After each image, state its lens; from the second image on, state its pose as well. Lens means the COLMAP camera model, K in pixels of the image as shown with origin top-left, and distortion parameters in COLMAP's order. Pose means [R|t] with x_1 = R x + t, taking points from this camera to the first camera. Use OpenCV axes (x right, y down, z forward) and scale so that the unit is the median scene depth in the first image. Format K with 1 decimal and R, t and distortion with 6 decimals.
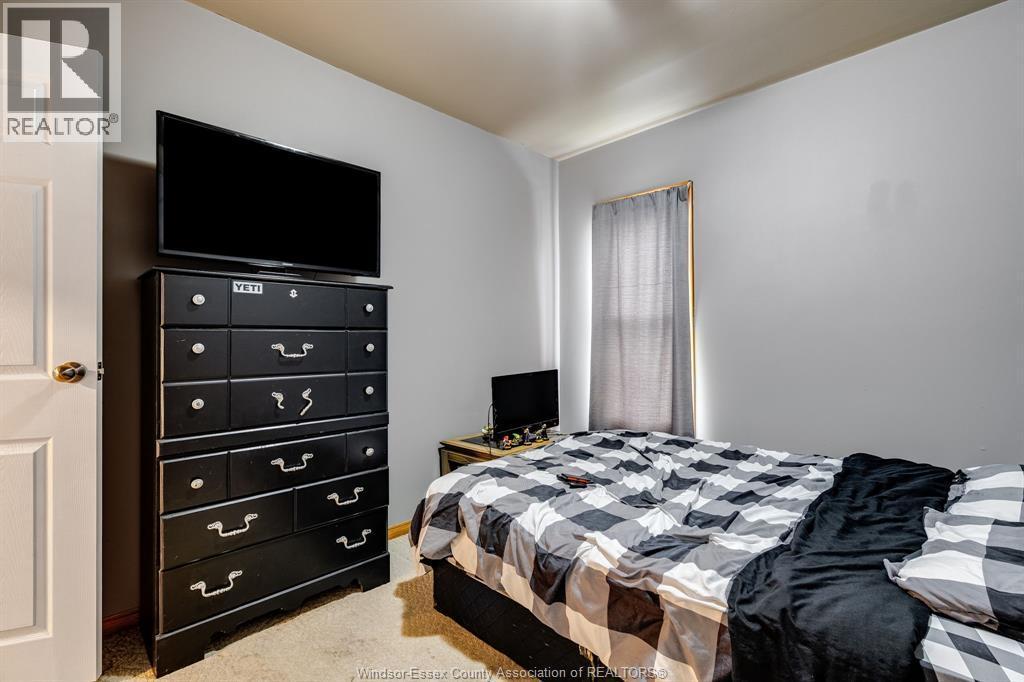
lens RADIAL K [[469.8, 0, 517.8], [0, 469.8, 338.4], [0, 0, 1]] dist [0.002370, 0.000086]
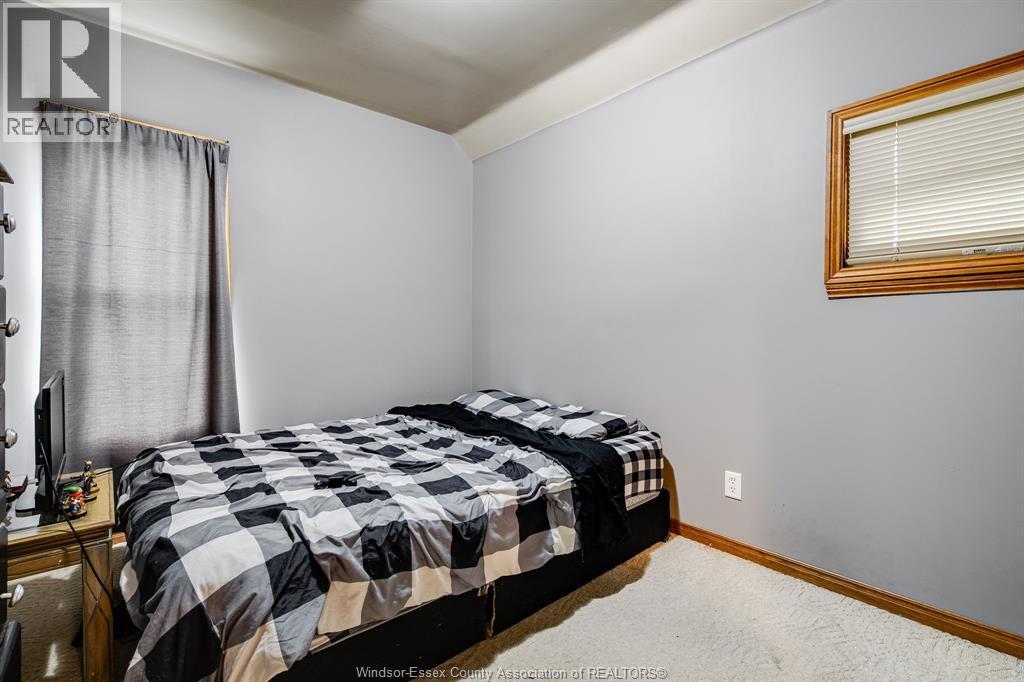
lens RADIAL K [[469.8, 0, 517.4], [0, 469.8, 338.7], [0, 0, 1]] dist [0.002370, 0.000086]
pose [[0.080881, -0.014311, 0.996621, -0.788502], [-0.002120, 0.999892, 0.014530, 0.027292], [-0.996722, -0.003288, 0.080842, 0.660488]]
